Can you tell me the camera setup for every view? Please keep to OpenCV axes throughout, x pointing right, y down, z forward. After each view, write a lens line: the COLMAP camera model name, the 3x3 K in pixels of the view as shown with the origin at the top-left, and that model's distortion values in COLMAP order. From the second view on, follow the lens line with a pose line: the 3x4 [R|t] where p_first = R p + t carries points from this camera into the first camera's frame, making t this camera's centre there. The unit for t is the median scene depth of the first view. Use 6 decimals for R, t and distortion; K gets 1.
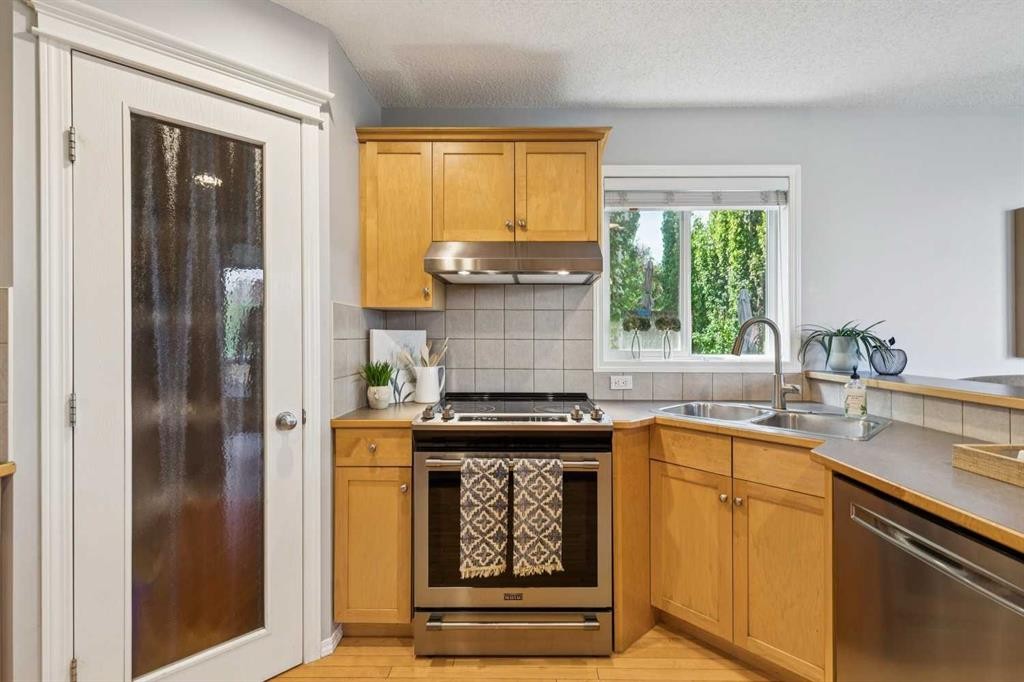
lens RADIAL K [[483.6, 0, 512.1], [0, 483.6, 332.5], [0, 0, 1]] dist [0.009342, 0.000074]
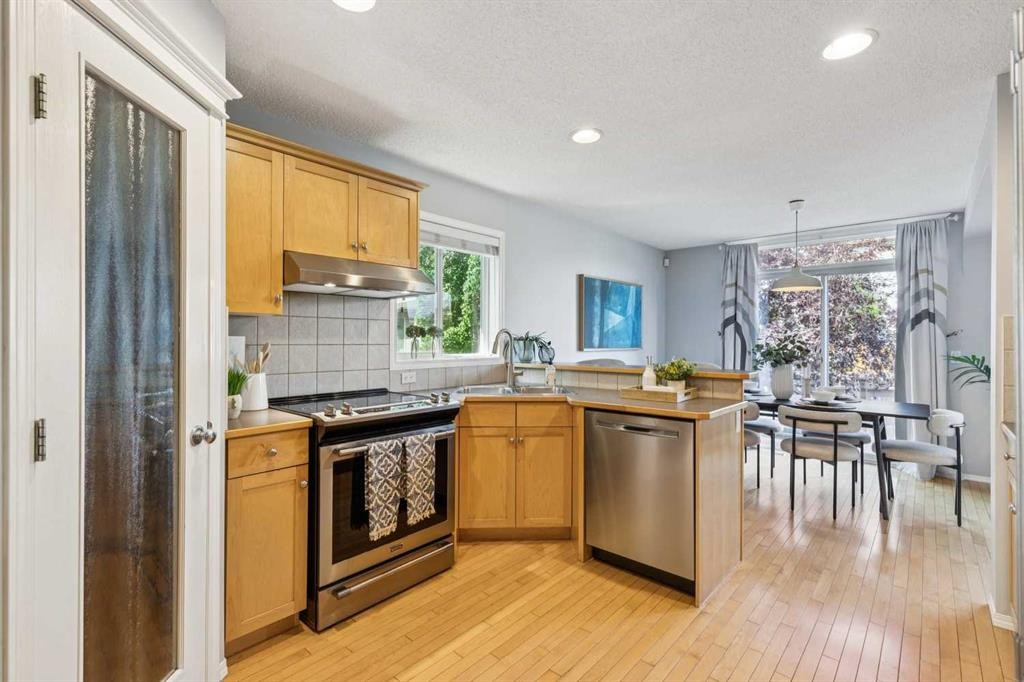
lens RADIAL K [[483.6, 0, 507.7], [0, 483.6, 340.8], [0, 0, 1]] dist [0.009342, 0.000074]
pose [[0.652205, -0.005381, 0.758023, -0.768122], [-0.000925, 0.999968, 0.007894, -0.005399], [-0.758042, -0.005850, 0.652180, -0.042847]]
